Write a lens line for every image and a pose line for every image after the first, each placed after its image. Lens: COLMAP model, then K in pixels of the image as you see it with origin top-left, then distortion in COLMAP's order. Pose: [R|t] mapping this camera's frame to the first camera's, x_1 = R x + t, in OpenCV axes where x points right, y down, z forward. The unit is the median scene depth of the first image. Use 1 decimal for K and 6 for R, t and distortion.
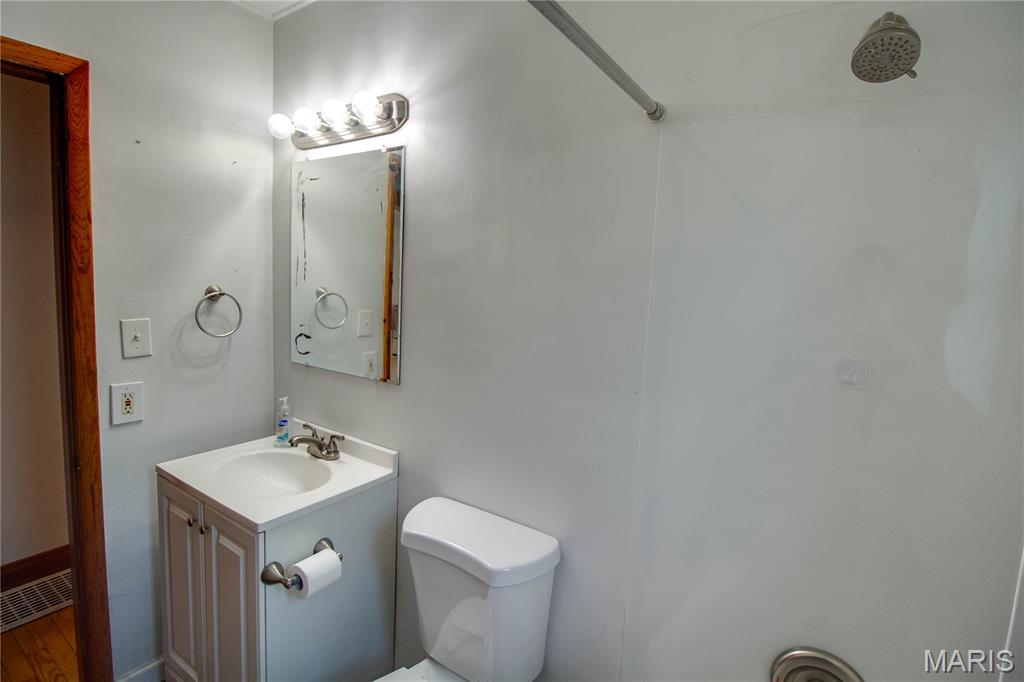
lens RADIAL K [[494.7, 0, 511.8], [0, 494.7, 317.3], [0, 0, 1]] dist [-0.000849, -0.000269]
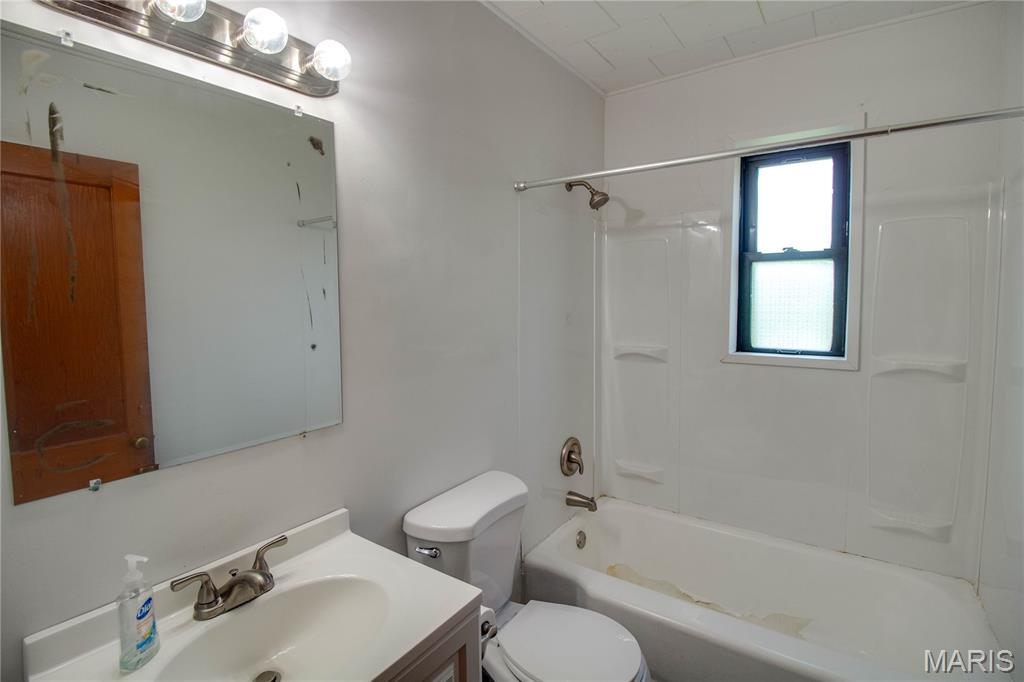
lens RADIAL K [[494.7, 0, 511.8], [0, 494.7, 317.3], [0, 0, 1]] dist [-0.000849, -0.000269]
pose [[0.021303, -0.096536, 0.995101, -0.987889], [0.084951, 0.991903, 0.094407, -0.083378], [-0.996157, 0.082523, 0.029332, 0.682969]]
